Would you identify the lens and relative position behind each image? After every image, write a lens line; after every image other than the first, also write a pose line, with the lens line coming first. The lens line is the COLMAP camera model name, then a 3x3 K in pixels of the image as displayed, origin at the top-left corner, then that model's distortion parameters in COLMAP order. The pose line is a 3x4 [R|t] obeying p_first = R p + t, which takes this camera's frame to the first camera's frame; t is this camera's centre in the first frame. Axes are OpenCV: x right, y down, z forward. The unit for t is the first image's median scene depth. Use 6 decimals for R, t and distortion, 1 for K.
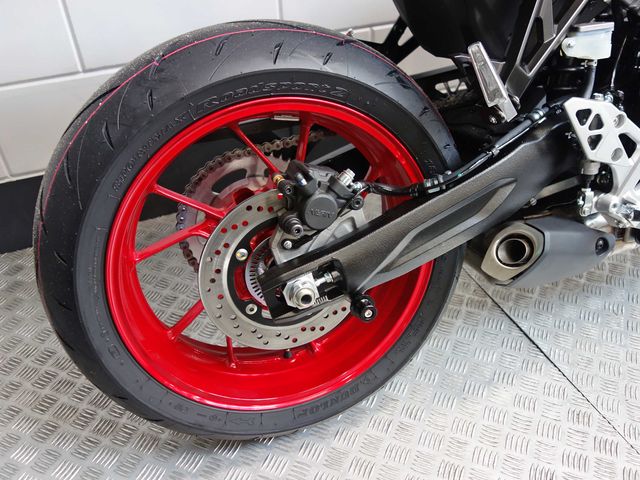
lens RADIAL K [[568.4, 0, 320.0], [0, 568.4, 240.0], [0, 0, 1]] dist [0.002417, -0.003709]
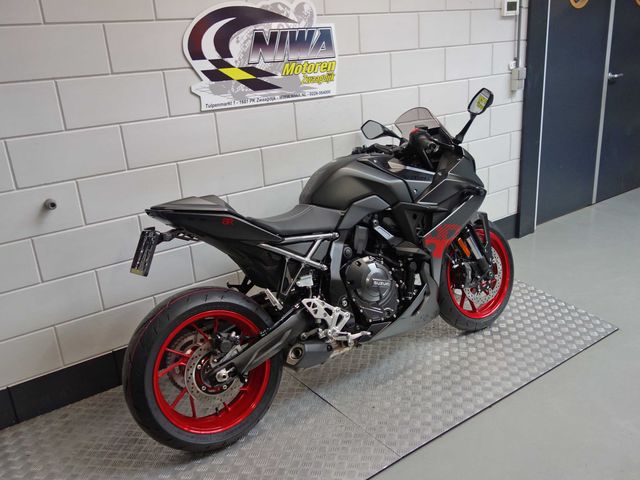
lens RADIAL K [[568.4, 0, 320.0], [0, 568.4, 240.0], [0, 0, 1]] dist [0.002417, -0.003709]
pose [[0.971229, -0.103589, 0.214436, -0.094883], [0.167873, 0.936477, -0.307945, 0.407190], [-0.168915, 0.335083, 0.926924, -1.946702]]
